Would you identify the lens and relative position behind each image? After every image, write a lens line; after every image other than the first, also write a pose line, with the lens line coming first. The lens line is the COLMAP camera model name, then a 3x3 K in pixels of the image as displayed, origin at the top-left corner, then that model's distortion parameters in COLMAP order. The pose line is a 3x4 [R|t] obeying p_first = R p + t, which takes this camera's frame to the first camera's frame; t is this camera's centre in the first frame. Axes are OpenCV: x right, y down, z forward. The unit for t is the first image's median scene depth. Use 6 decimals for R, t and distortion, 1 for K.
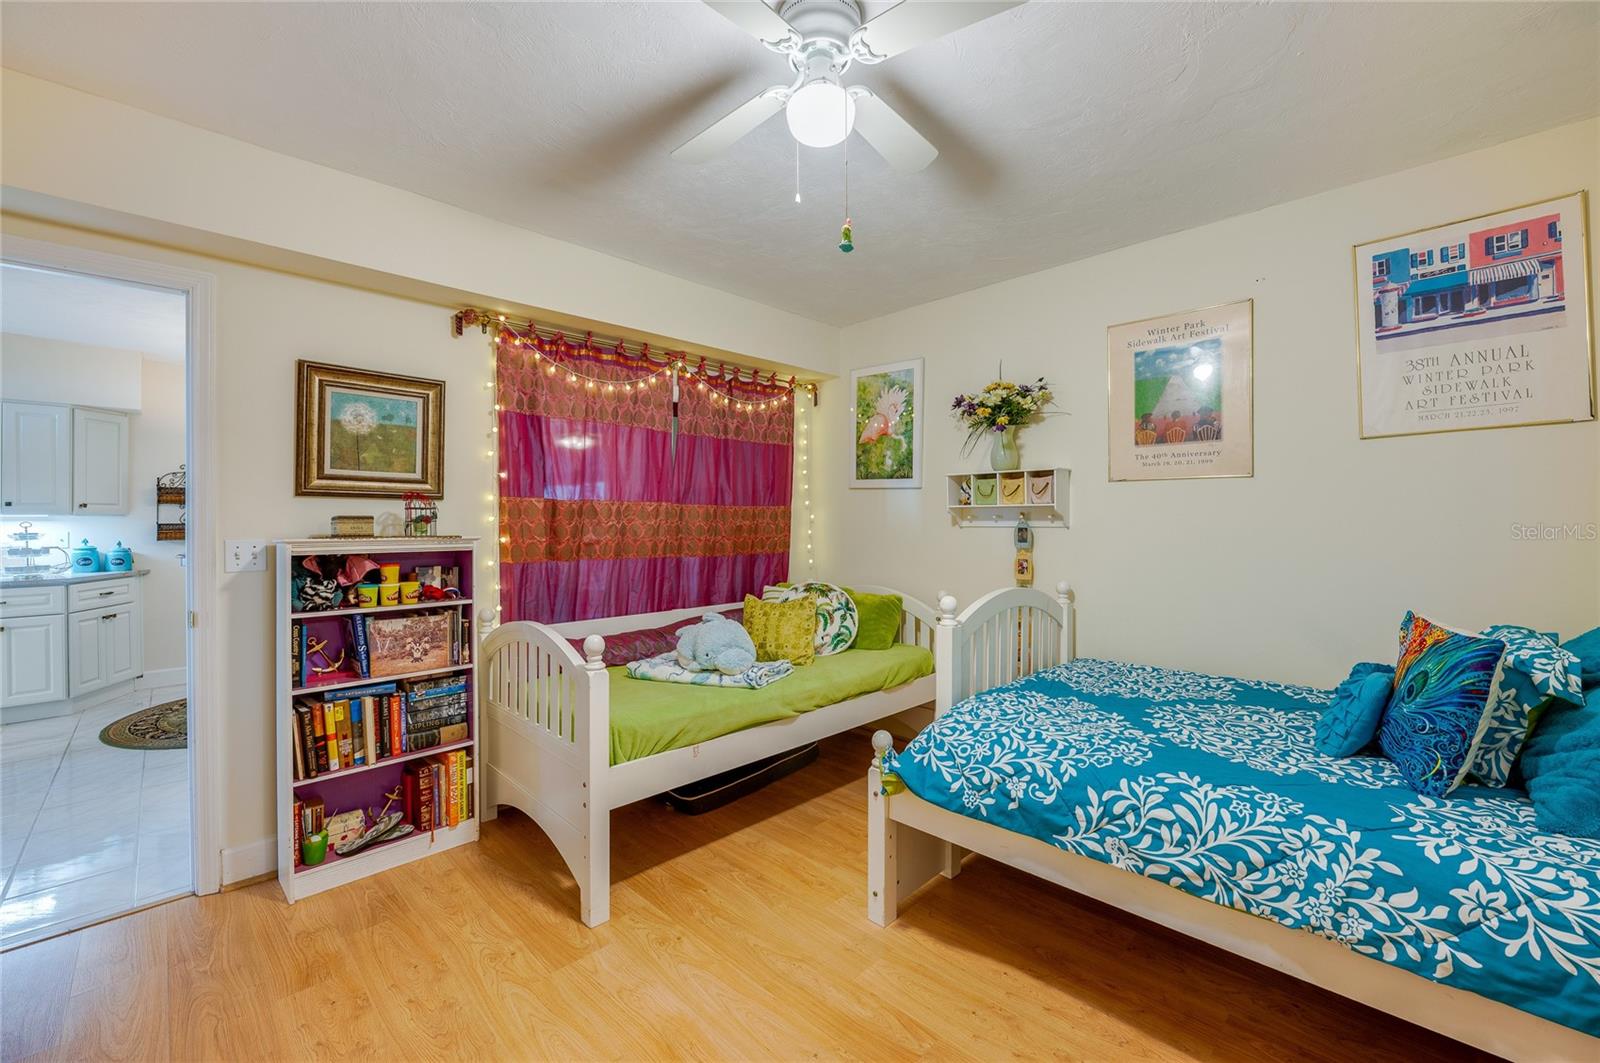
lens RADIAL K [[643.0, 0, 804.6], [0, 643.0, 522.9], [0, 0, 1]] dist [-0.019175, 0.001332]
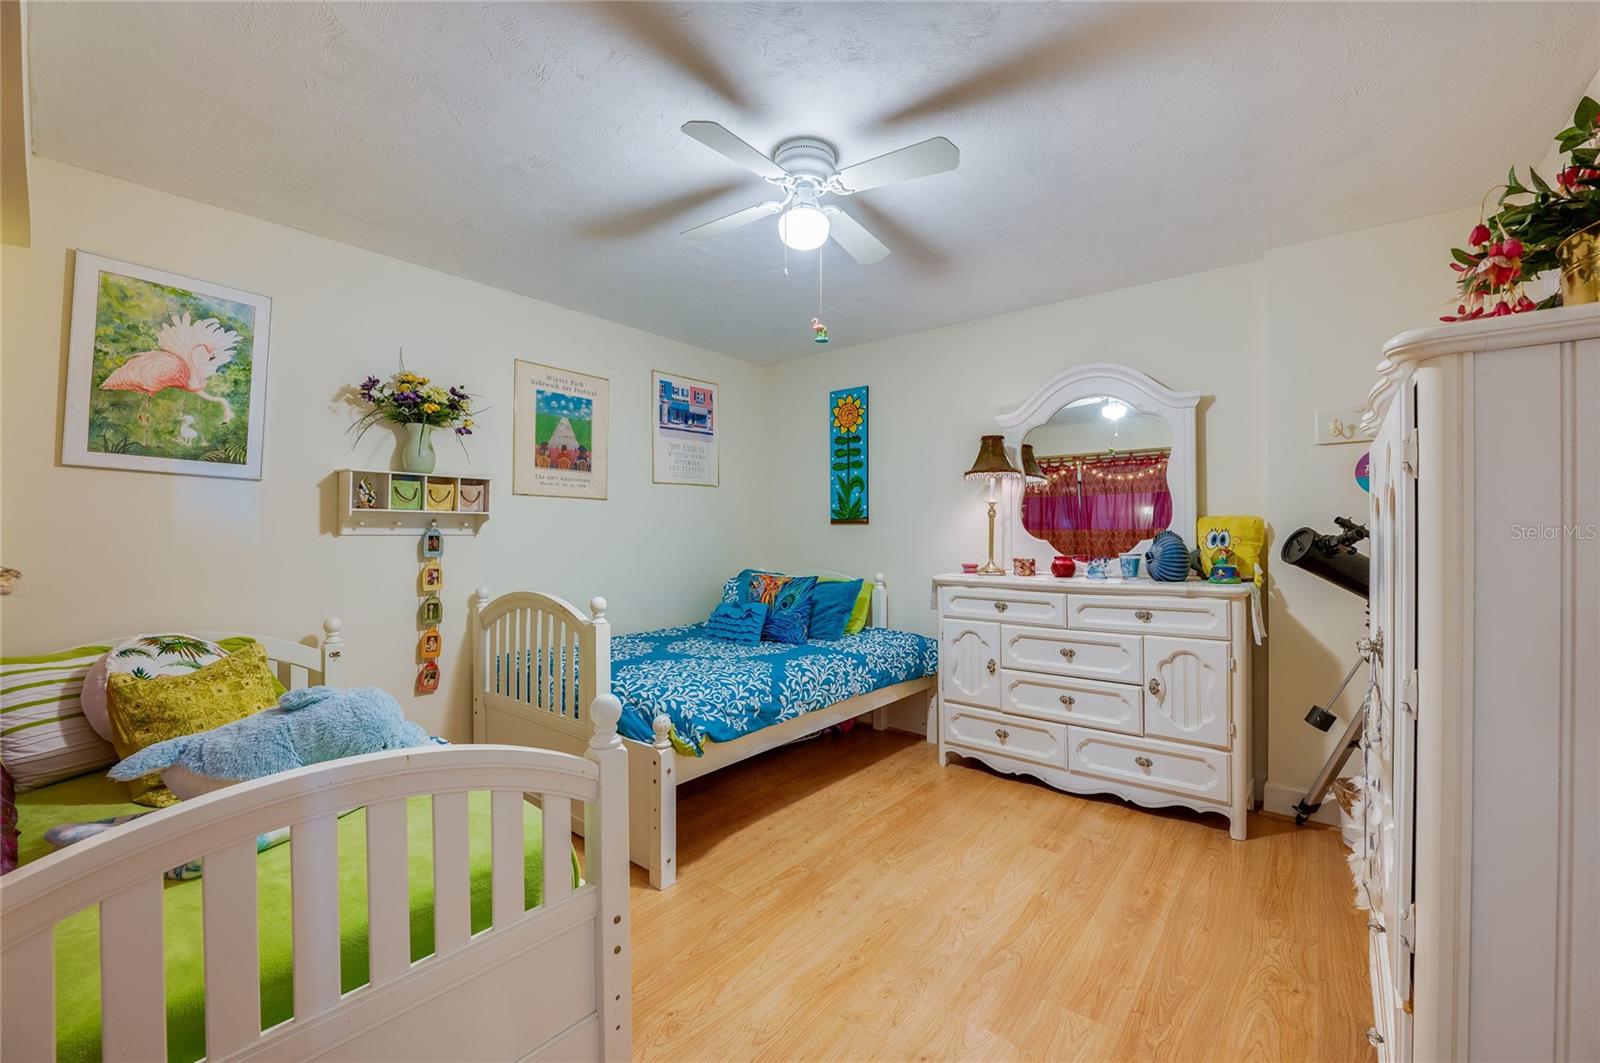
lens RADIAL K [[643.0, 0, 795.1], [0, 643.0, 530.2], [0, 0, 1]] dist [-0.019175, 0.001332]
pose [[-0.087026, 0.006232, 0.996187, -0.901558], [-0.000765, 0.999980, -0.006323, 0.007111], [-0.996206, -0.001312, -0.087019, 0.768771]]
